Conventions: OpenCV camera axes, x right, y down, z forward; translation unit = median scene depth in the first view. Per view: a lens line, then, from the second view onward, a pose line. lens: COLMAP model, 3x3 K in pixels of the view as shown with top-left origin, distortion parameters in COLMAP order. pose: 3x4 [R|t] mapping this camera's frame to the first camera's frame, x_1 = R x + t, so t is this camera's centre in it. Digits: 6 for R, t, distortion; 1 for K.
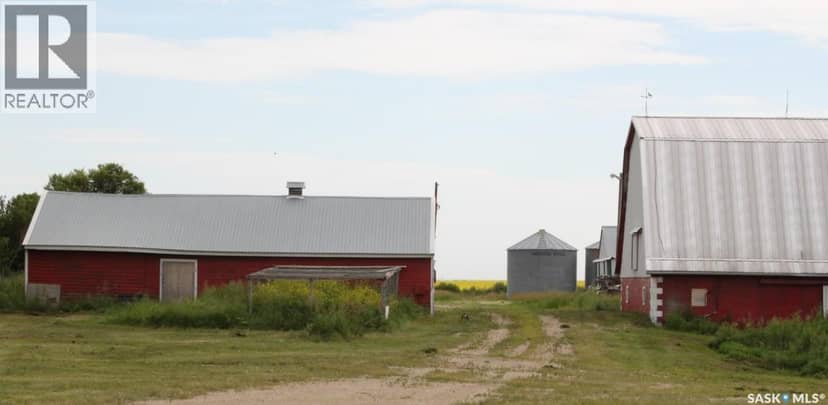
lens RADIAL K [[1451.0, 0, 415.2], [0, 1451.0, 200.0], [0, 0, 1]] dist [-0.051932, 0.000000]
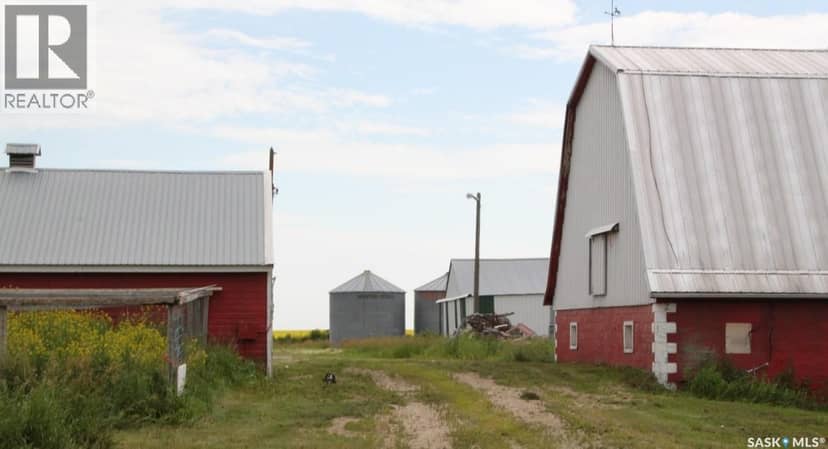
lens RADIAL K [[1572.3, 0, 415.8], [0, 1572.3, 231.0], [0, 0, 1]] dist [0.029981, 0.000000]
pose [[0.992820, -0.005948, 0.119474, -0.004232], [0.006614, 0.999965, -0.005176, 0.026921], [-0.119439, 0.005929, 0.992824, 0.391323]]
